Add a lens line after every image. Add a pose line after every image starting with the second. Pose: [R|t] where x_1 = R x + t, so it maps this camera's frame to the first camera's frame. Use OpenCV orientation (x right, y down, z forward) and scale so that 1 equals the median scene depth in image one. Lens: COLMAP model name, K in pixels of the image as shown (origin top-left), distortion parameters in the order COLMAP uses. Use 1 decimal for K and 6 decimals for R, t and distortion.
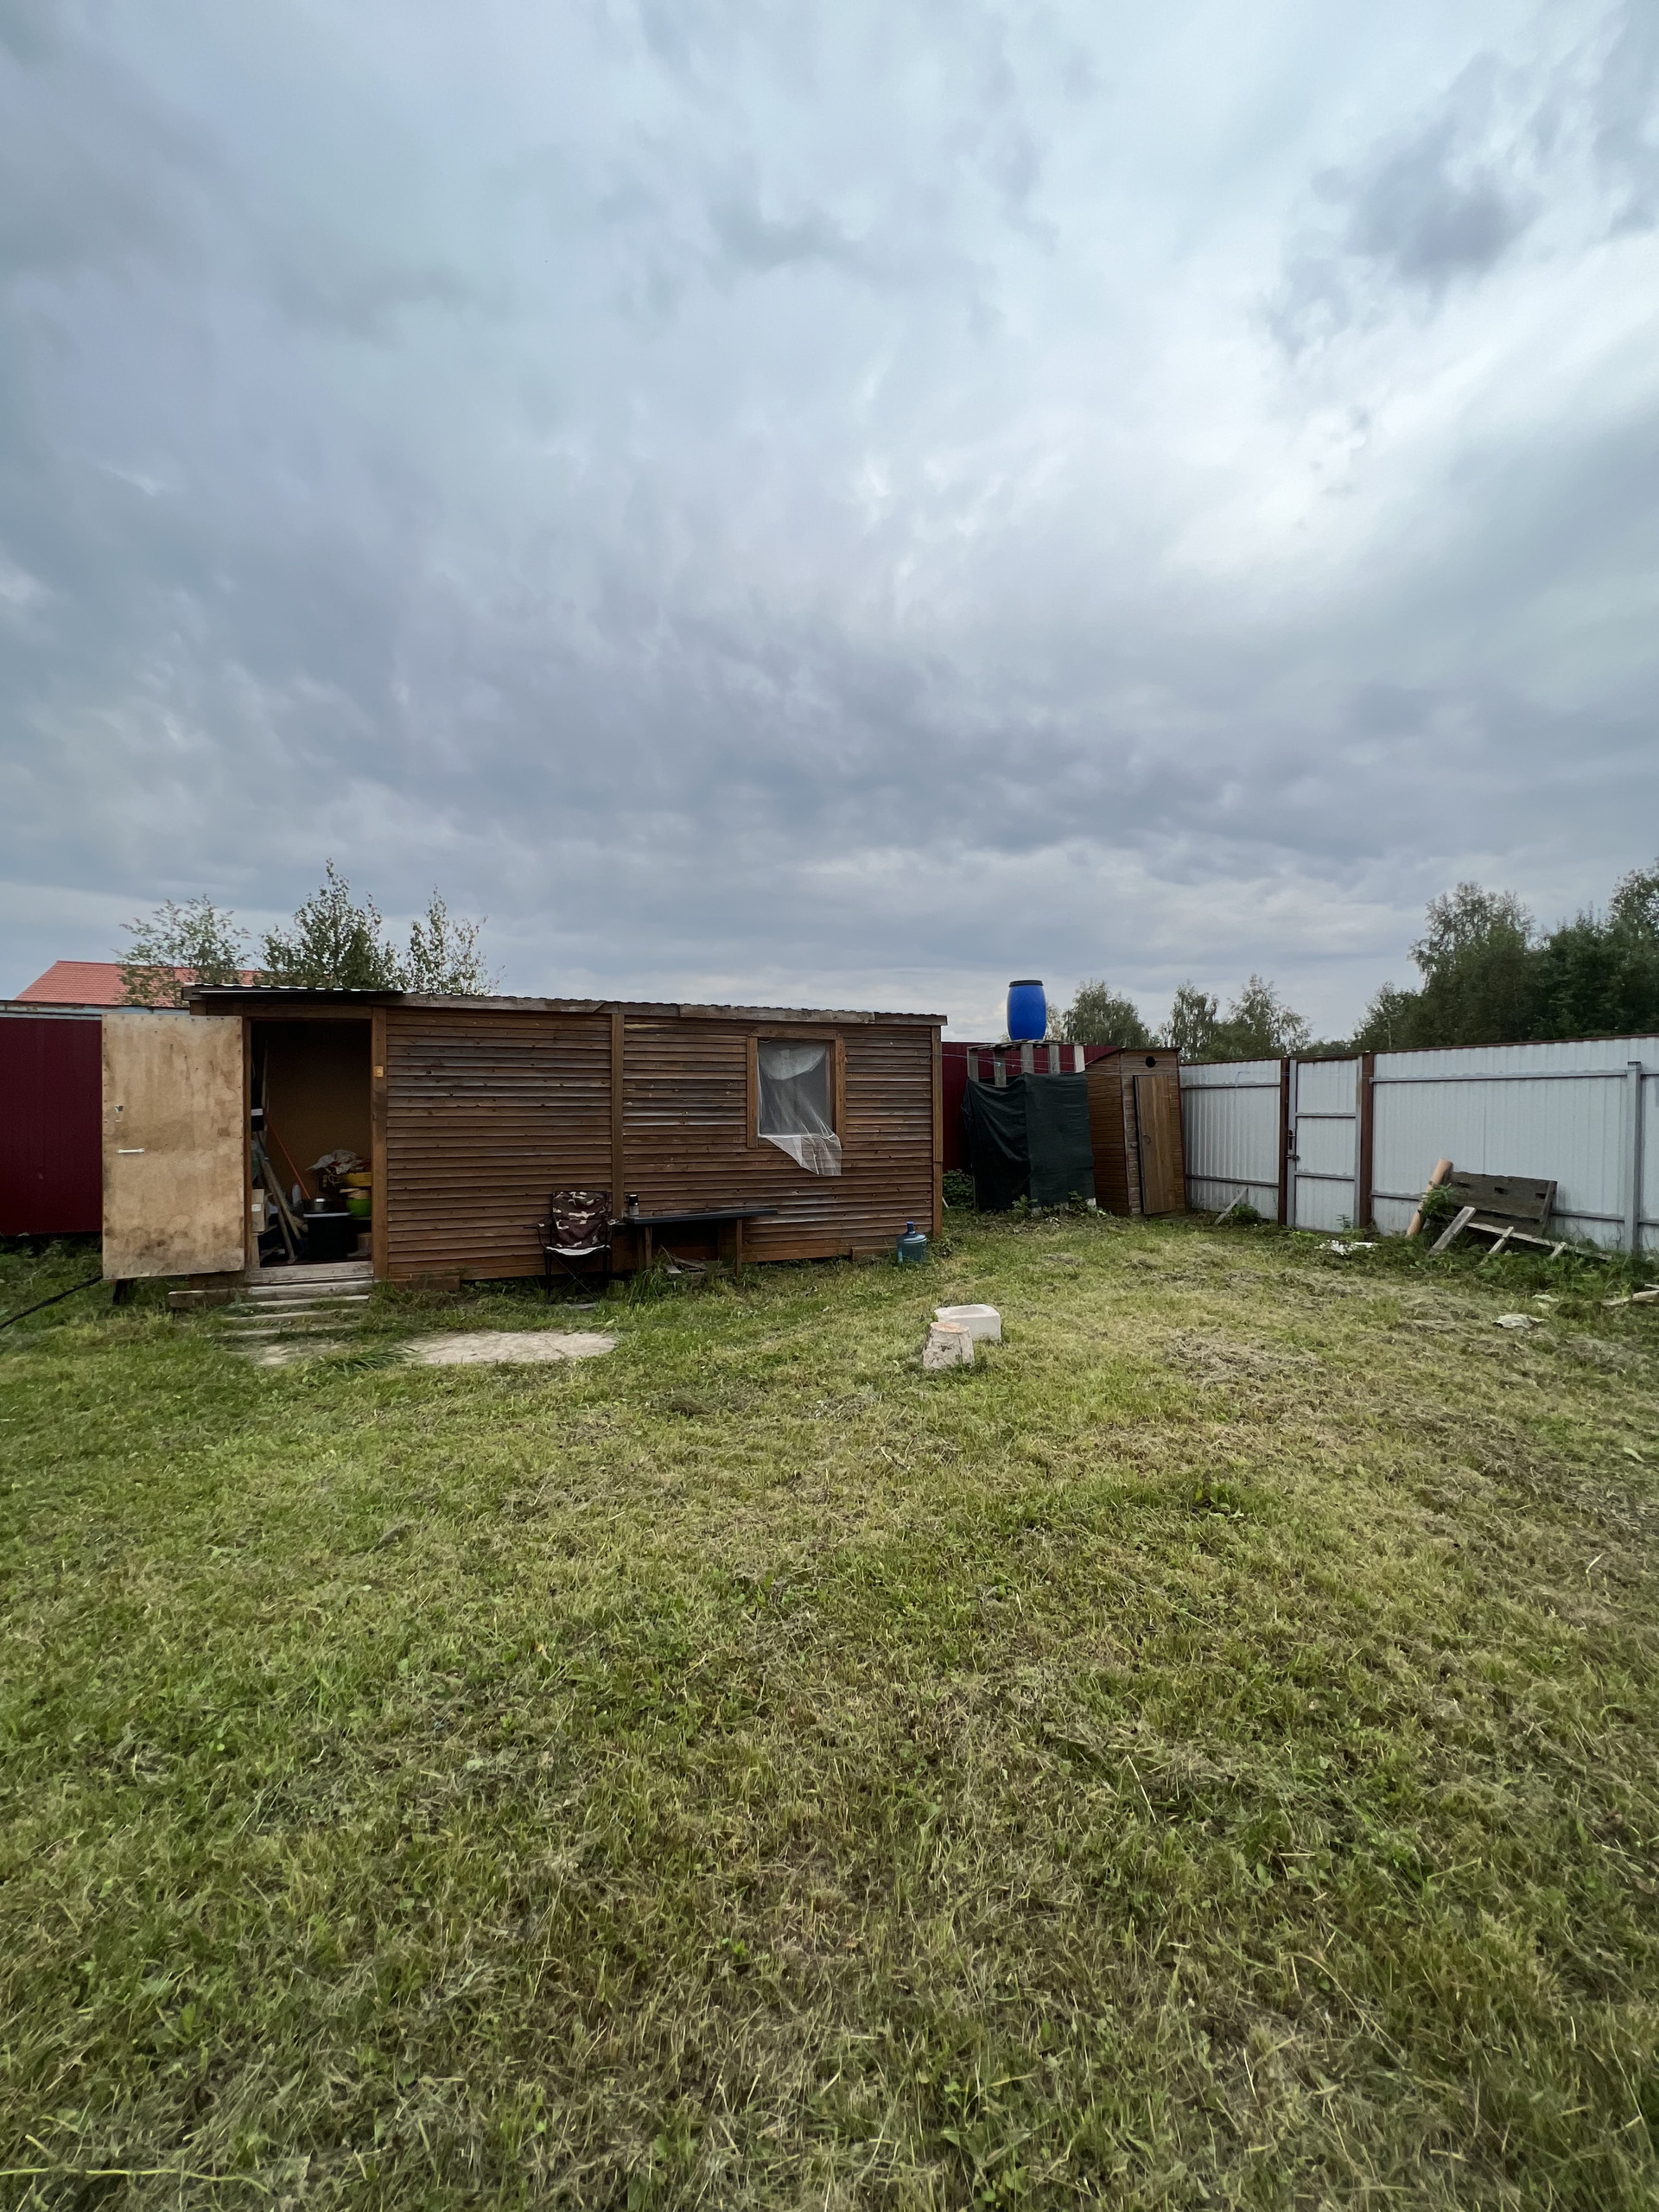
lens RADIAL K [[887.5, 0, 826.6], [0, 887.5, 1112.8], [0, 0, 1]] dist [0.001909, 0.000072]
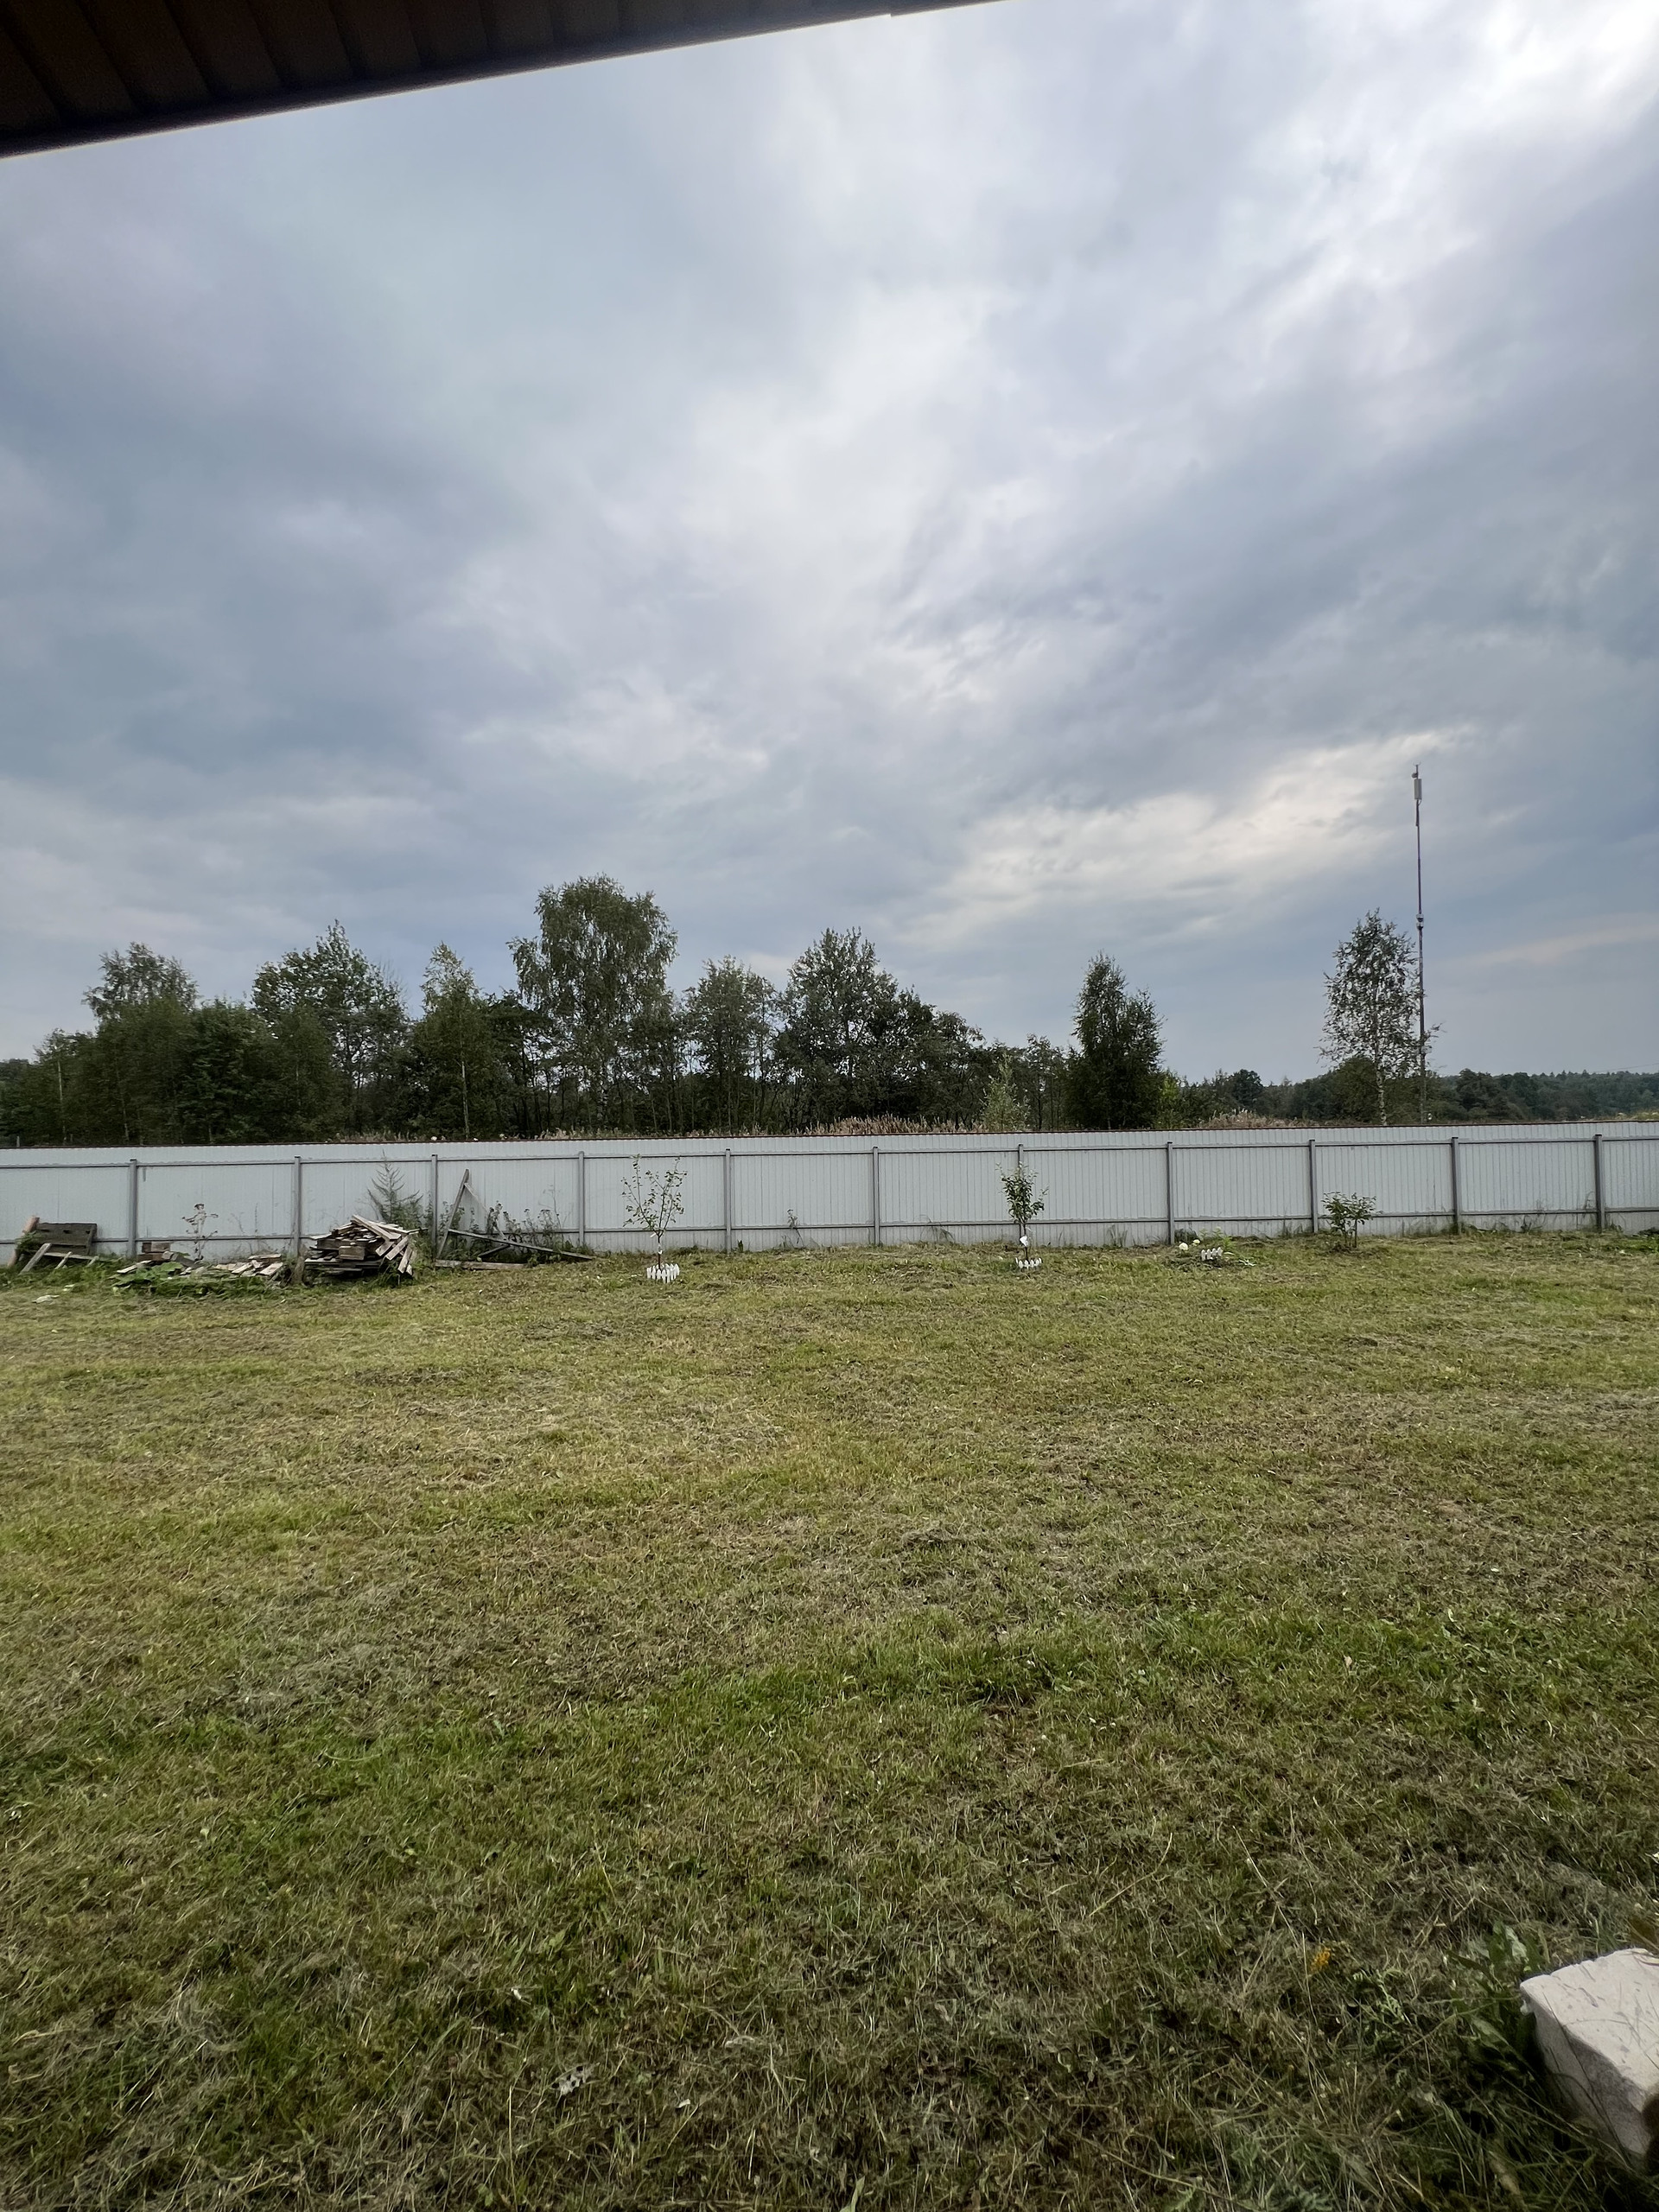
lens RADIAL K [[887.5, 0, 829.7], [0, 887.5, 1106.3], [0, 0, 1]] dist [0.001909, 0.000072]
pose [[0.306409, 0.007889, 0.951867, -0.101667], [0.021745, 0.999647, -0.015284, -0.022594], [-0.951651, 0.025381, 0.306130, -0.220955]]
